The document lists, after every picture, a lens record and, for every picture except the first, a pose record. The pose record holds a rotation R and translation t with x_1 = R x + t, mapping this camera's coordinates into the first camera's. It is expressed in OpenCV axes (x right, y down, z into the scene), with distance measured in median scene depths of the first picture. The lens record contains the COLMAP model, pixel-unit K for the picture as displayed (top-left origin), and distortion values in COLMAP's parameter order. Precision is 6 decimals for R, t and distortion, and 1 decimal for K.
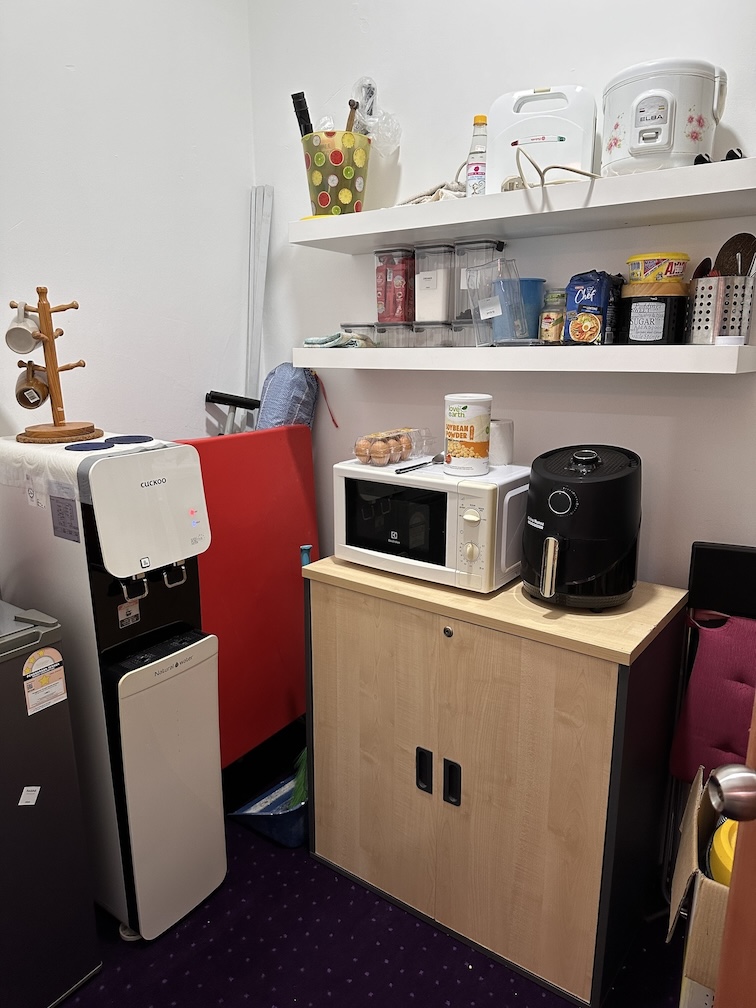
lens RADIAL K [[697.9, 0, 378.0], [0, 697.9, 504.0], [0, 0, 1]] dist [-0.069151, -0.000163]
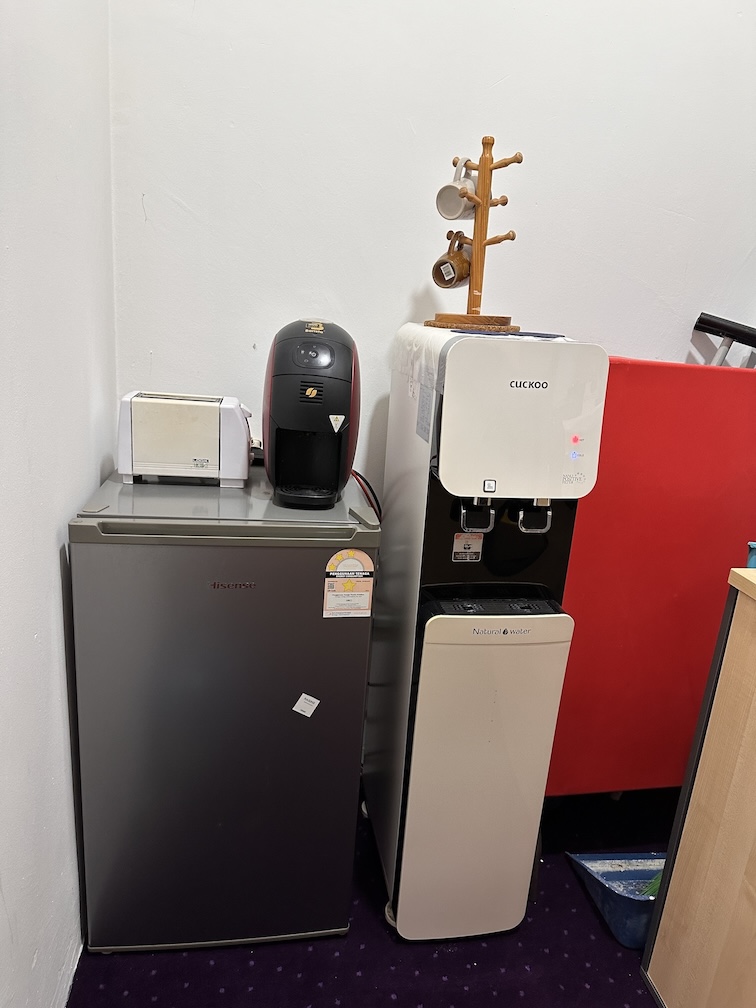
lens RADIAL K [[700.1, 0, 378.0], [0, 700.1, 504.0], [0, 0, 1]] dist [0.048554, -0.072806]
pose [[0.703748, 0.258044, -0.661930, 0.087462], [-0.246348, 0.962534, 0.113319, 0.043026], [0.666372, 0.083317, 0.740950, 0.316405]]
